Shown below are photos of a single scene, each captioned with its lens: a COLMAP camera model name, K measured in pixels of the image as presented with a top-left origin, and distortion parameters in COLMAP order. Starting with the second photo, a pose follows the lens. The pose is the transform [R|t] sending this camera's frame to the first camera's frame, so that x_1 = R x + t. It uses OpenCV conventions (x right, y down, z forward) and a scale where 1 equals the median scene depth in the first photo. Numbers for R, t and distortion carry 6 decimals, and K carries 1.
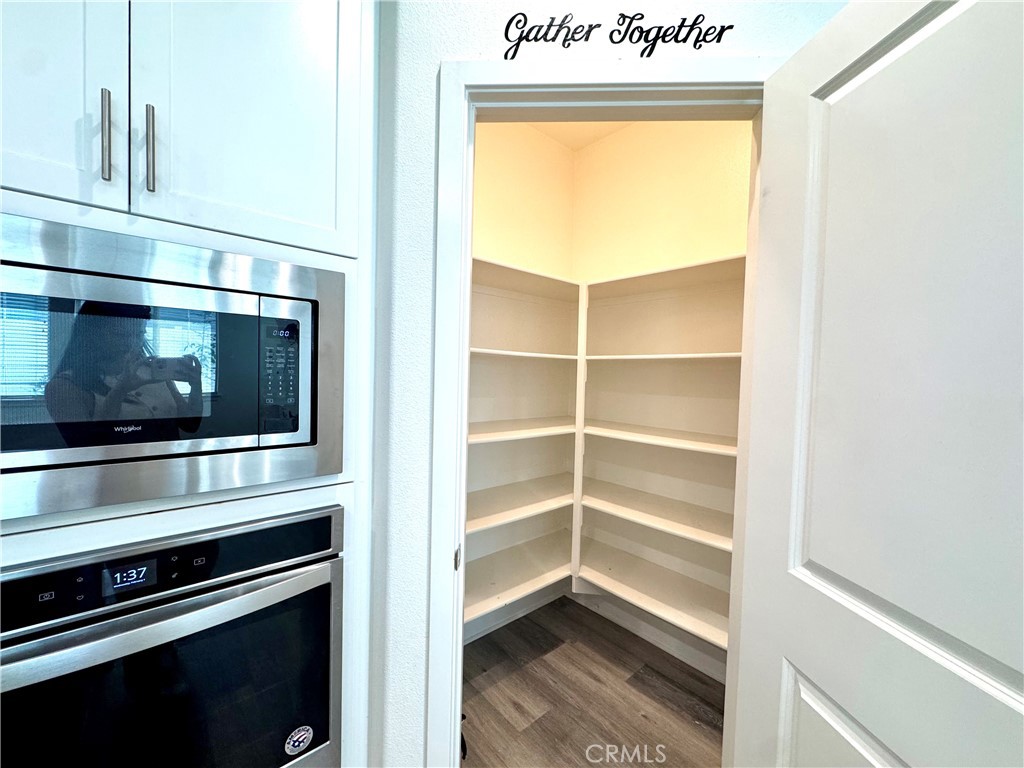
lens RADIAL K [[408.0, 0, 512.0], [0, 408.0, 384.0], [0, 0, 1]] dist [-0.001338, 0.000267]
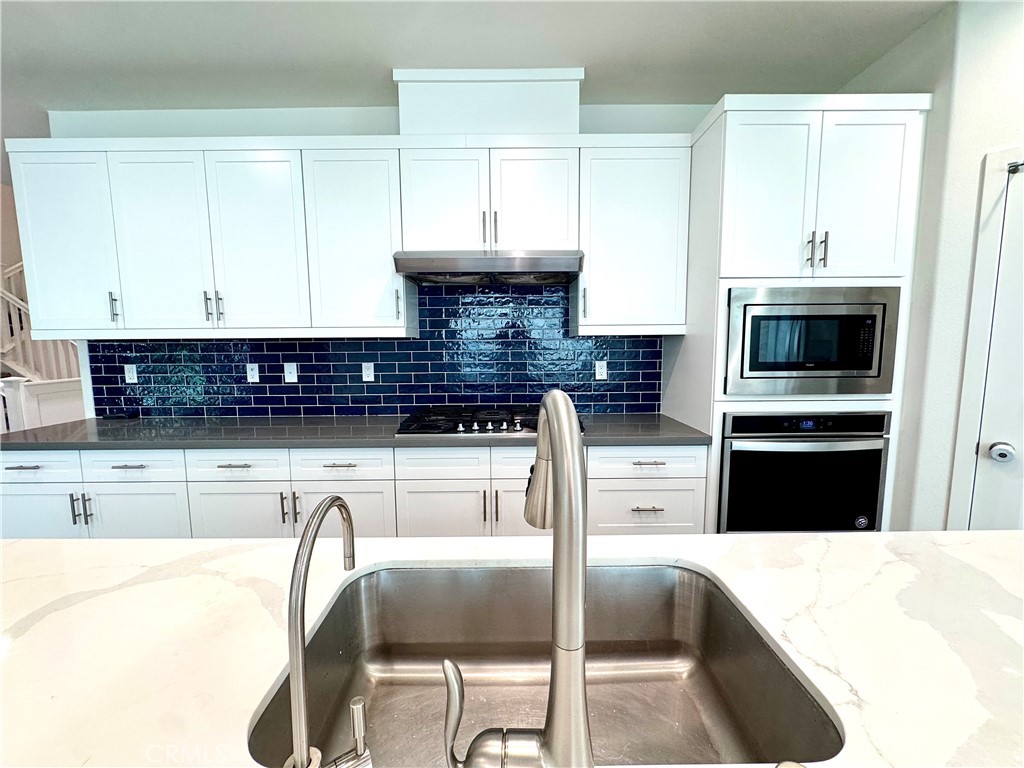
lens RADIAL K [[408.0, 0, 512.0], [0, 408.0, 384.0], [0, 0, 1]] dist [-0.001338, 0.000267]
pose [[0.755464, 0.035899, -0.654206, -0.537835], [0.009922, 0.997756, 0.066209, 0.033924], [0.655115, -0.056509, 0.753413, -1.648508]]
